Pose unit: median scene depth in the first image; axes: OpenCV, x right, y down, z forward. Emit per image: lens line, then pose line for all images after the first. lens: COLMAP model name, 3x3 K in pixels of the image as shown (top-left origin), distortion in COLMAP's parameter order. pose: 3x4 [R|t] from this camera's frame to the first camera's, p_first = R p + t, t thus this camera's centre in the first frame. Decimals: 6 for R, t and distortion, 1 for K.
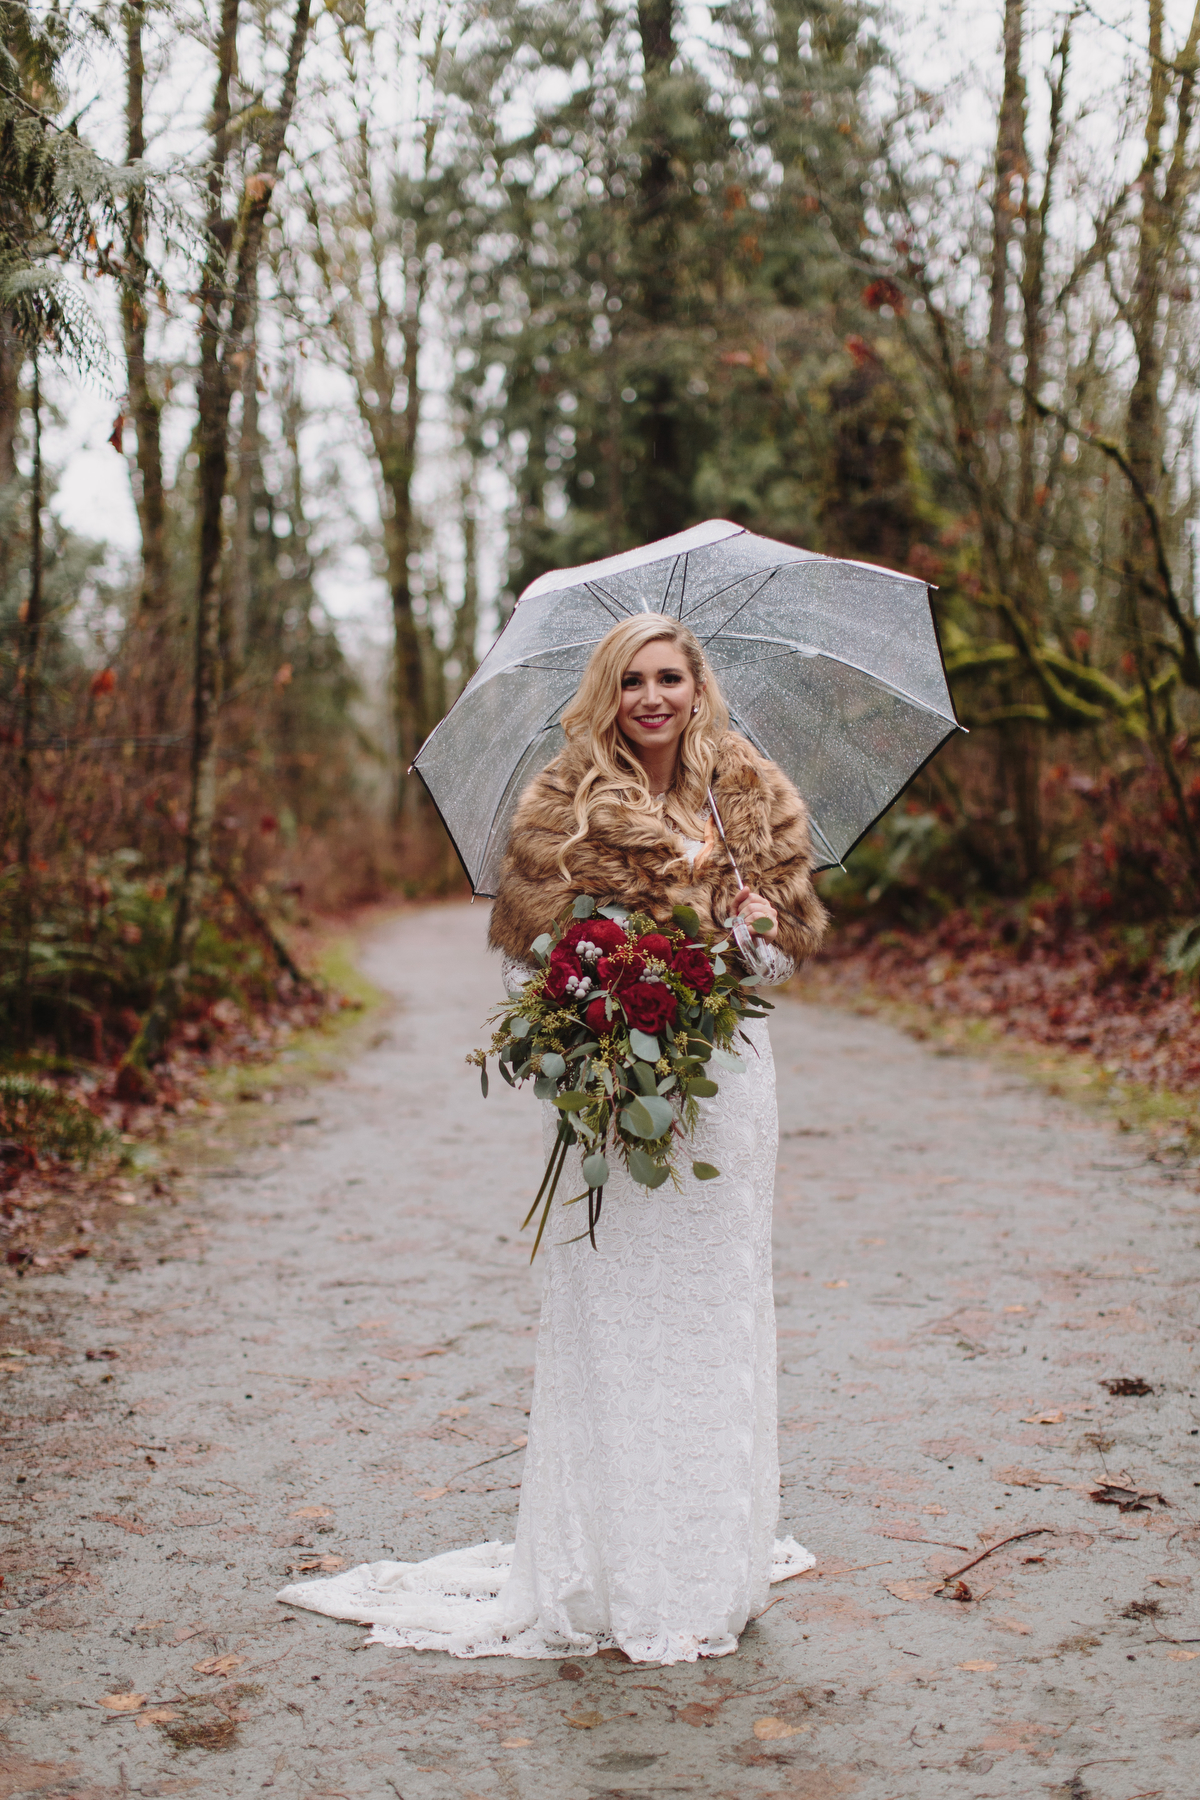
lens RADIAL K [[2528.4, 0, 603.7], [0, 2528.4, 907.1], [0, 0, 1]] dist [0.028224, 0.000000]
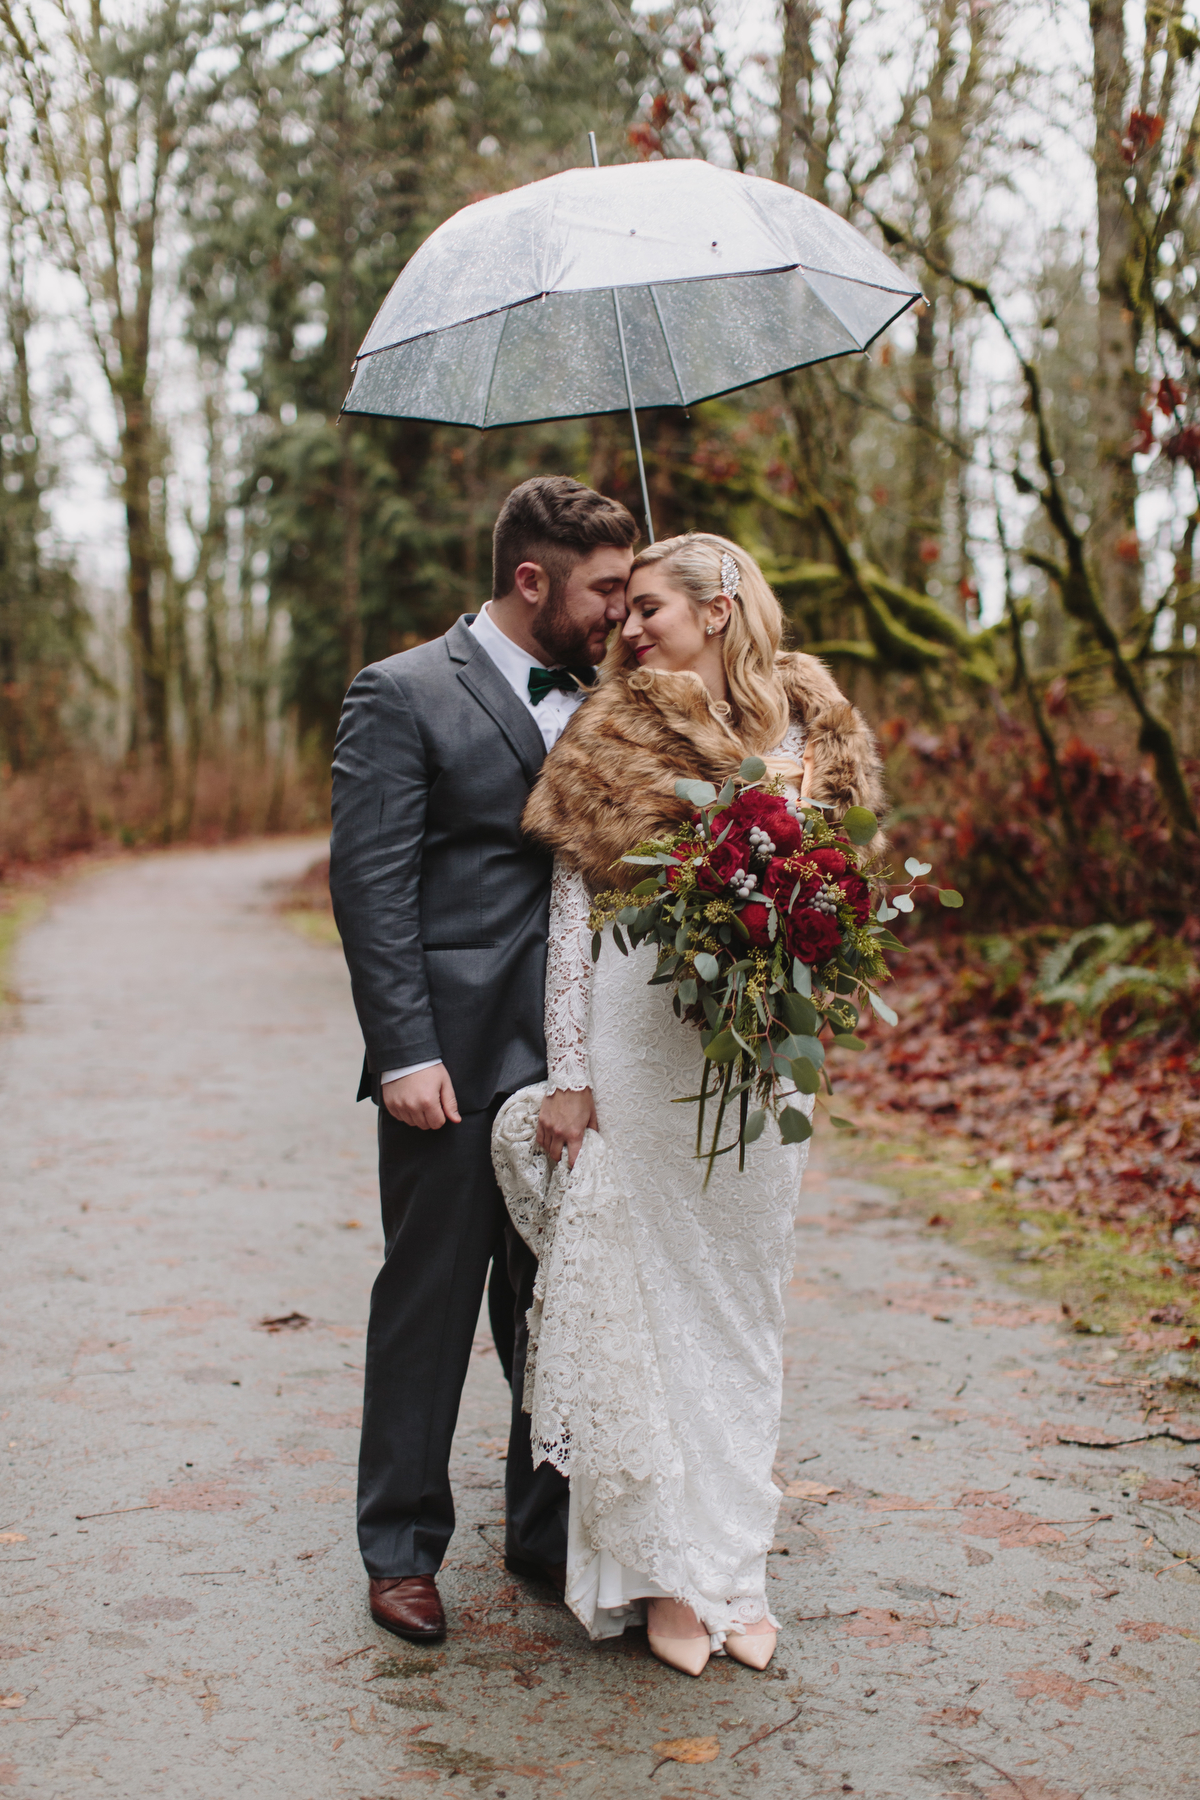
lens RADIAL K [[2528.4, 0, 569.2], [0, 2528.4, 892.9], [0, 0, 1]] dist [0.028224, 0.000000]
pose [[0.996331, 0.019546, 0.083326, 0.021883], [-0.020918, 0.999659, 0.015621, -0.014337], [-0.082992, -0.017307, 0.996400, 0.269615]]
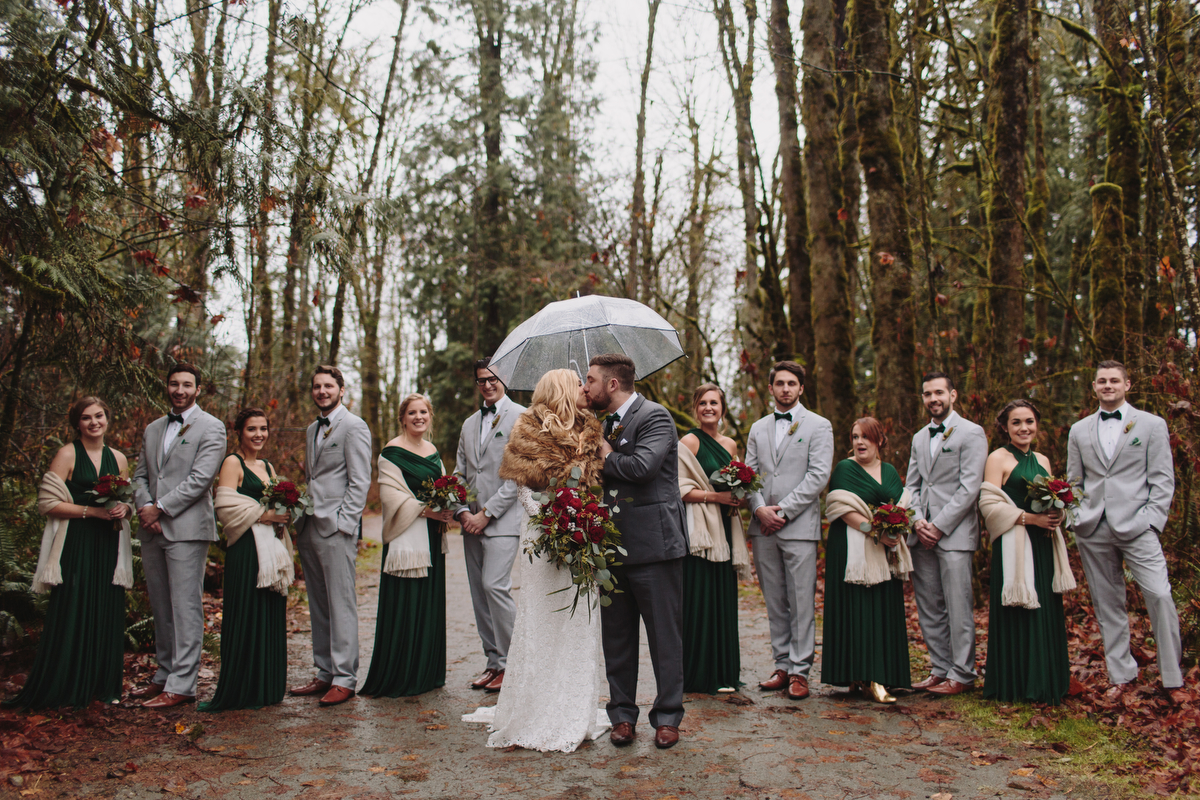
lens RADIAL K [[1115.3, 0, 592.5], [0, 1115.3, 405.5], [0, 0, 1]] dist [0.014301, 0.000000]
pose [[0.991644, 0.026616, 0.126228, -0.034063], [-0.013542, 0.994556, -0.103322, 0.014798], [-0.128291, 0.100749, 0.986606, -0.058576]]
